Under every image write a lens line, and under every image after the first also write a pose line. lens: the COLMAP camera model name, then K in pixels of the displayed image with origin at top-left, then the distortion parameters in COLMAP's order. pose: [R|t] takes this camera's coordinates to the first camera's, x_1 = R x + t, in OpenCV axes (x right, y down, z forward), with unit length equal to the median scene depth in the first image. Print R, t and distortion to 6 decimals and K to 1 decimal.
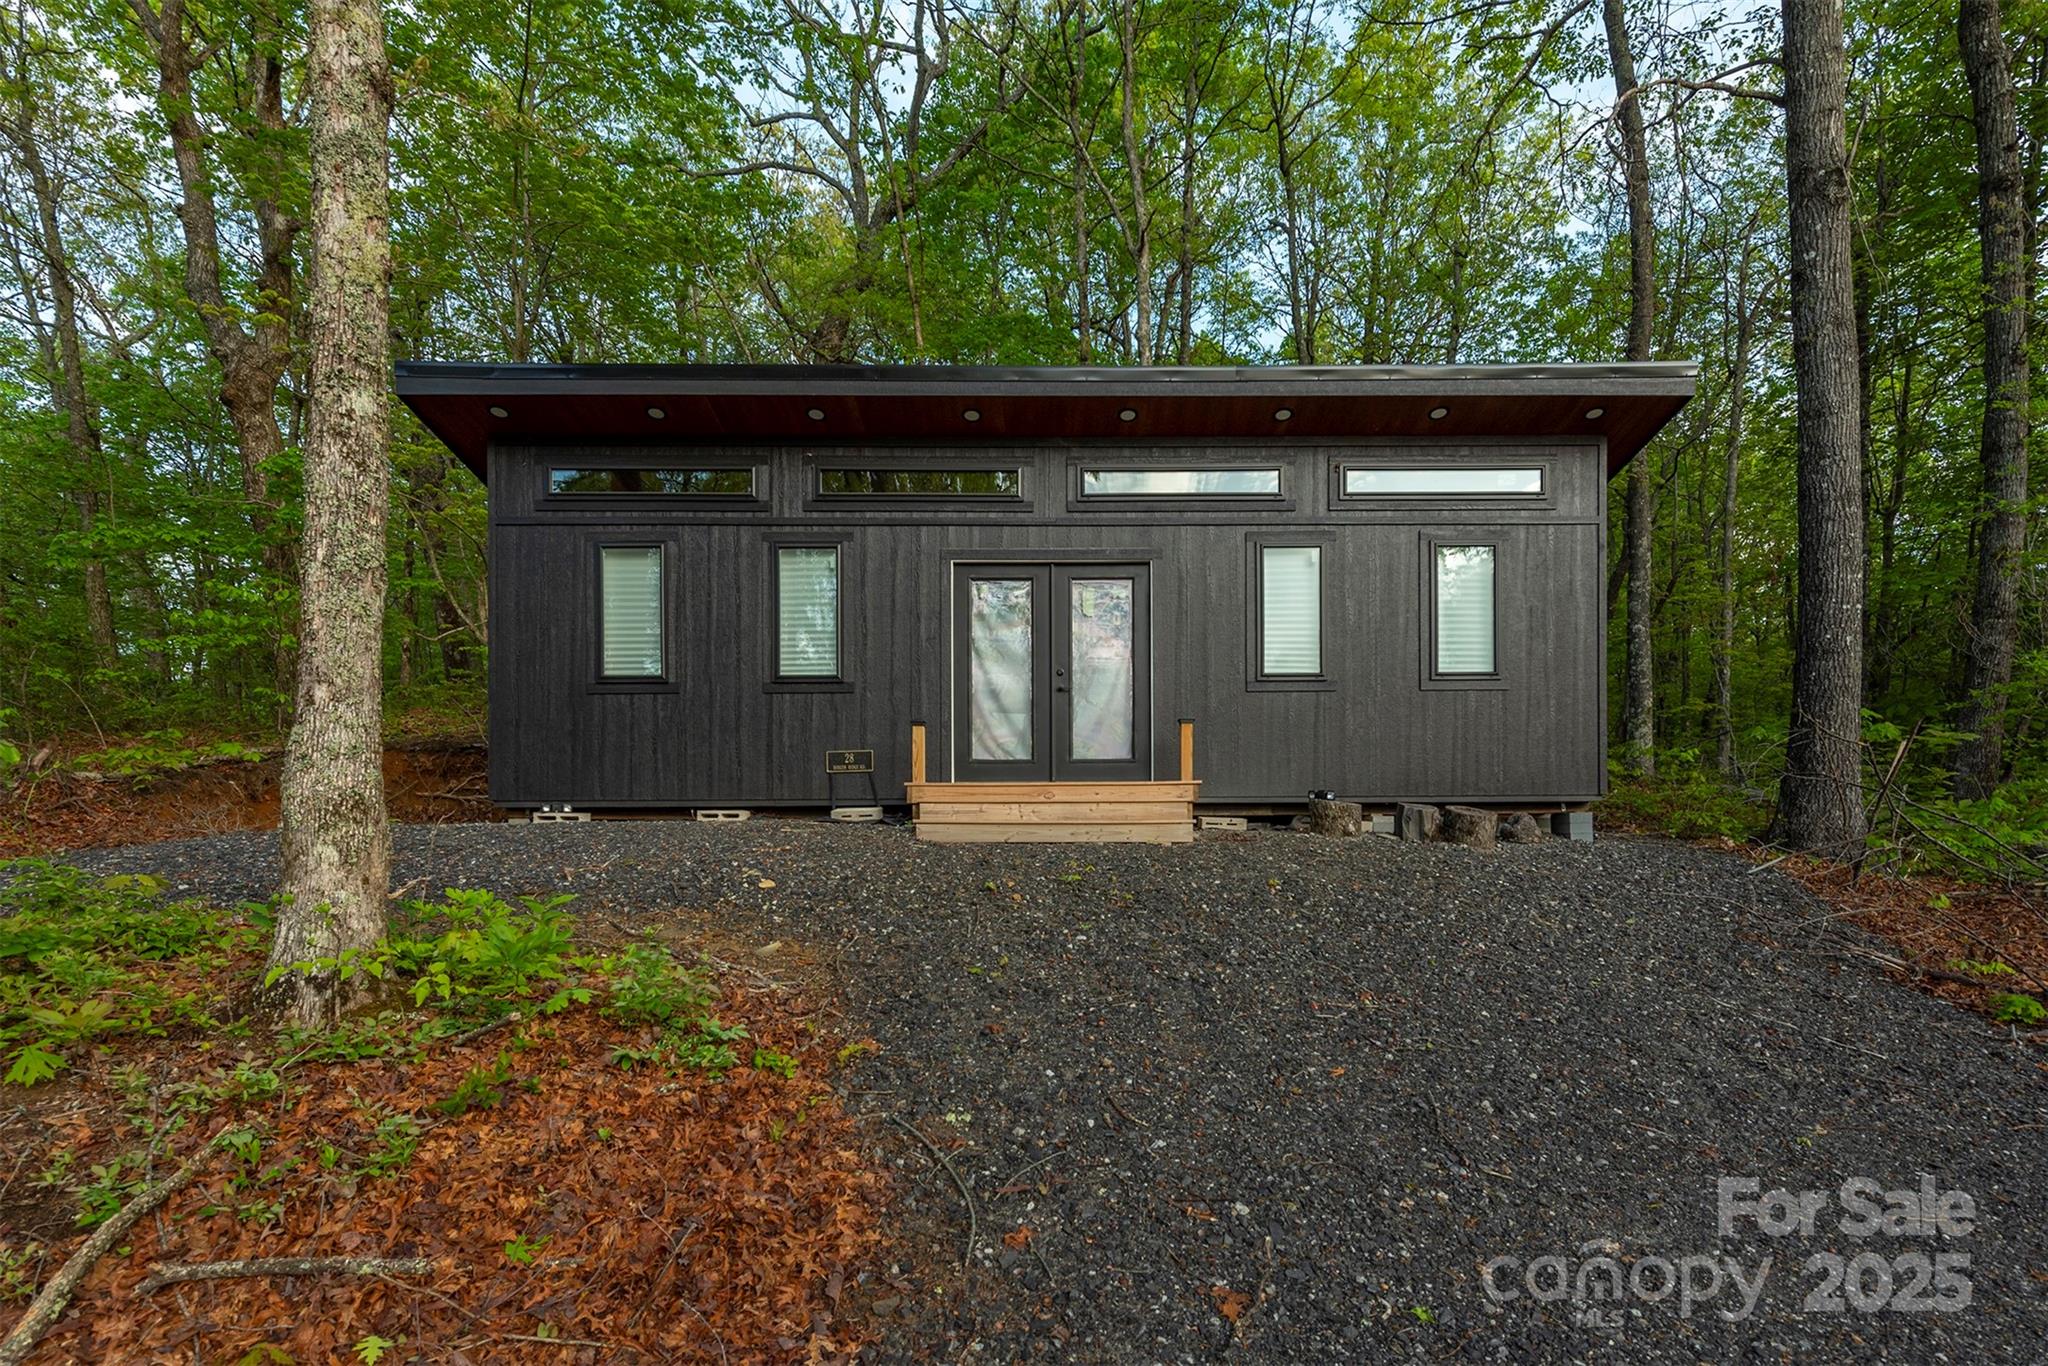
lens RADIAL K [[900.3, 0, 903.6], [0, 900.3, 820.1], [0, 0, 1]] dist [0.027563, 0.000060]
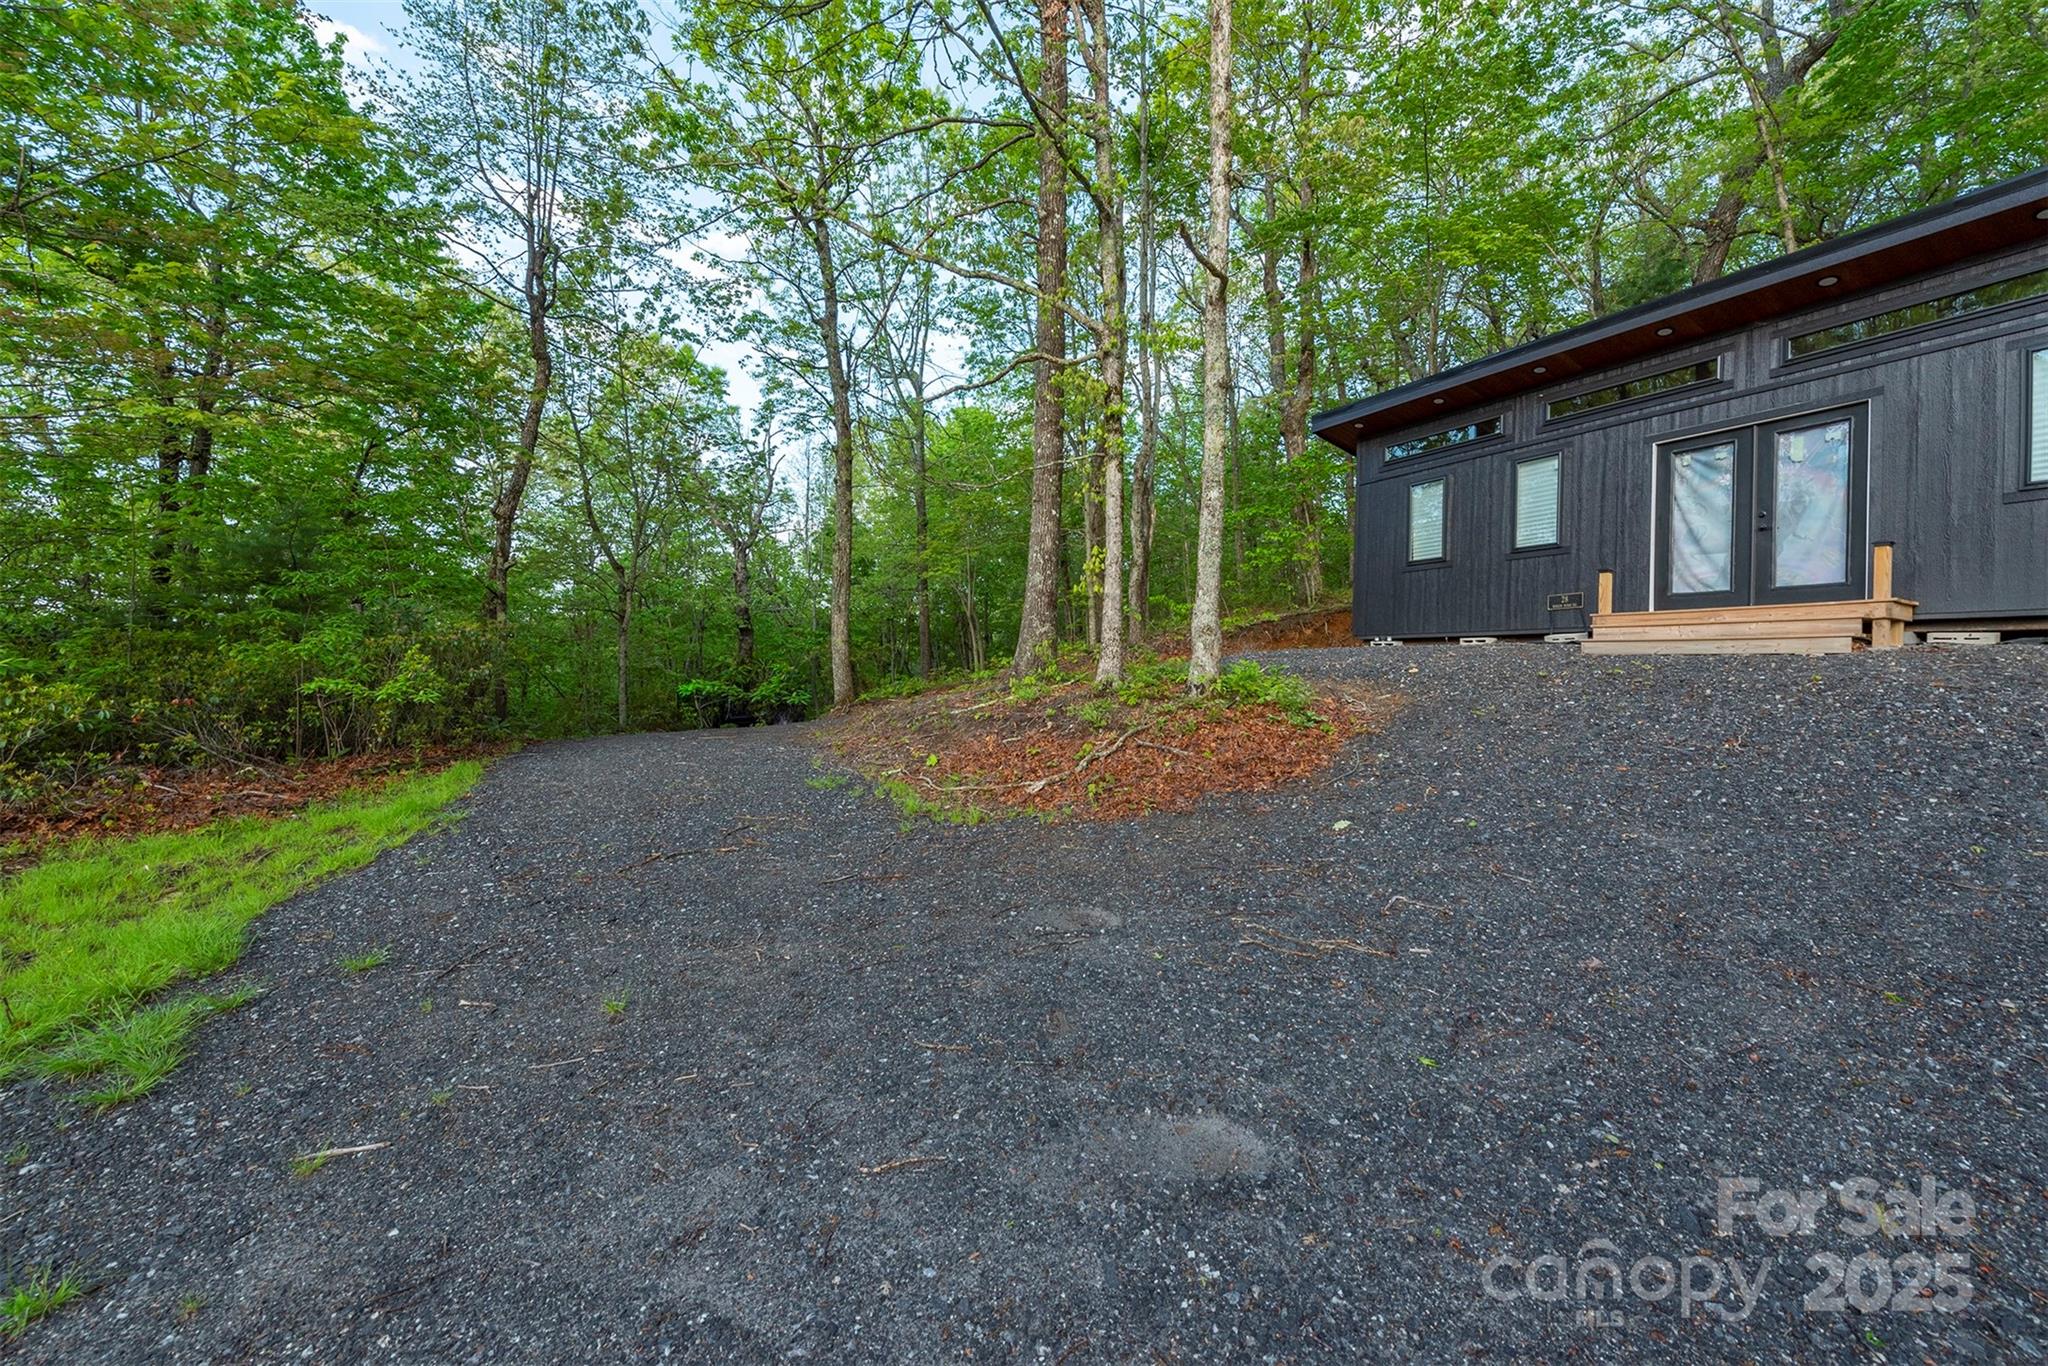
lens RADIAL K [[810.1, 0, 1024.9], [0, 810.1, 673.7], [0, 0, 1]] dist [0.022145, -0.004989]
pose [[0.477226, 0.013472, -0.878677, 0.668083], [-0.018685, 0.999812, 0.005182, 0.058629], [0.878582, 0.013945, 0.477388, -0.369567]]
